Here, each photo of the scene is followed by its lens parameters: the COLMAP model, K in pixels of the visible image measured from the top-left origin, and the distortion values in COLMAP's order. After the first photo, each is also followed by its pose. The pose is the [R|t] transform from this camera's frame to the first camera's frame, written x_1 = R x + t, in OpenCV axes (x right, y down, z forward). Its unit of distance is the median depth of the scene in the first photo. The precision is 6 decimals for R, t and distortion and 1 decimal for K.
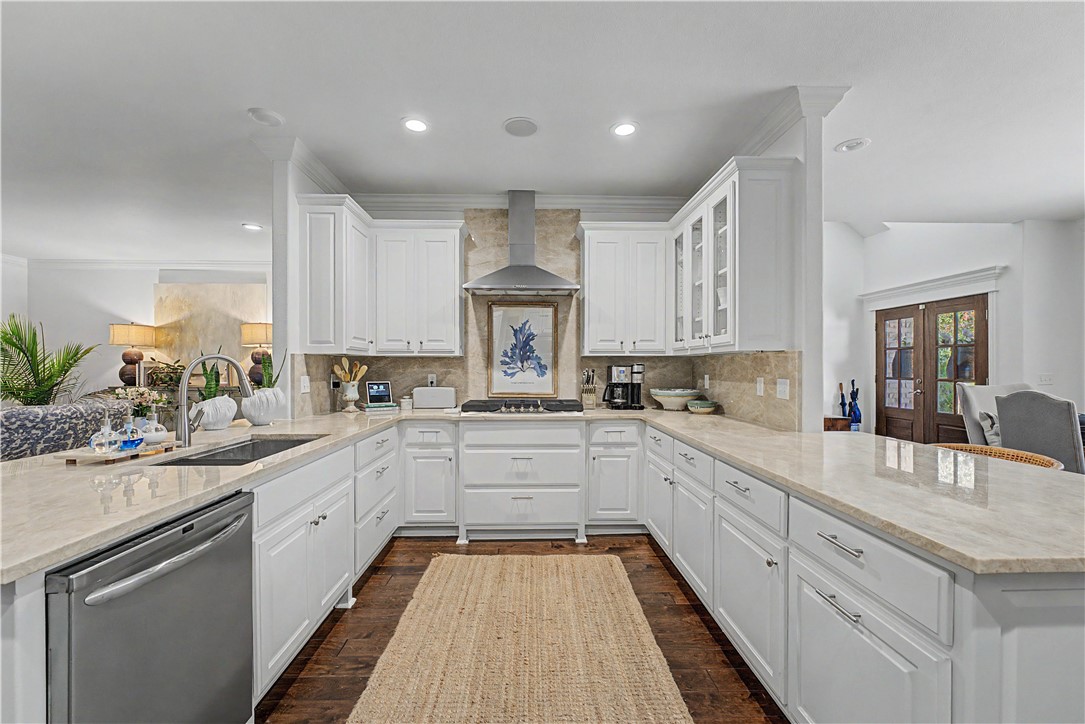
lens RADIAL K [[442.7, 0, 542.6], [0, 442.7, 364.5], [0, 0, 1]] dist [-0.003665, 0.000029]
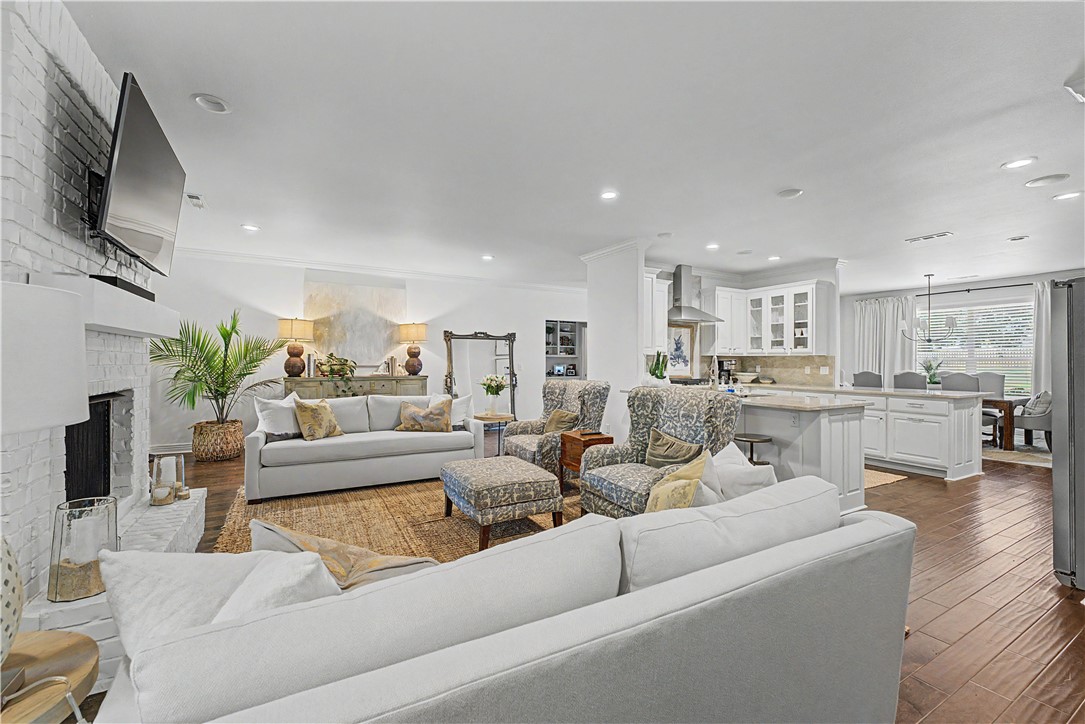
lens RADIAL K [[442.7, 0, 539.6], [0, 442.7, 362.2], [0, 0, 1]] dist [-0.003665, 0.000029]
pose [[0.890235, 0.004045, 0.455483, -1.456263], [-0.007134, 0.999962, 0.005064, 0.004620], [-0.455445, -0.007758, 0.890230, -0.365017]]
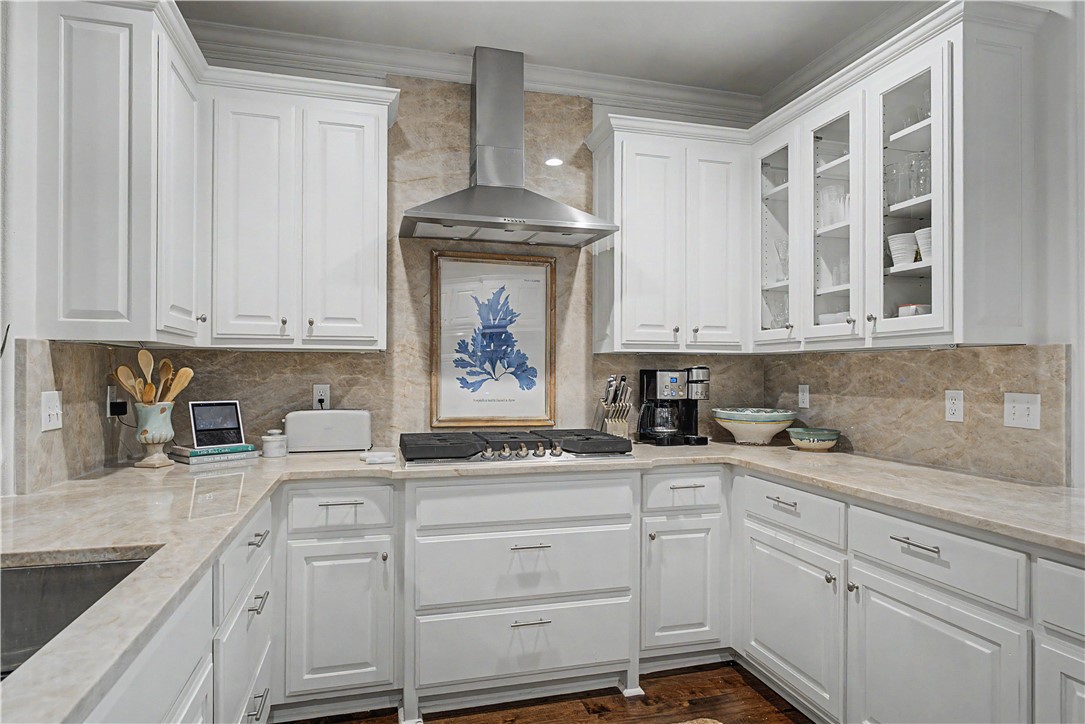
lens RADIAL K [[616.3, 0, 541.0], [0, 616.3, 363.0], [0, 0, 1]] dist [-0.001481, 0.001866]
pose [[0.972427, 0.005359, 0.233144, -0.178574], [-0.003401, 0.999956, -0.008799, 0.001618], [-0.233181, 0.007763, 0.972402, 0.254299]]
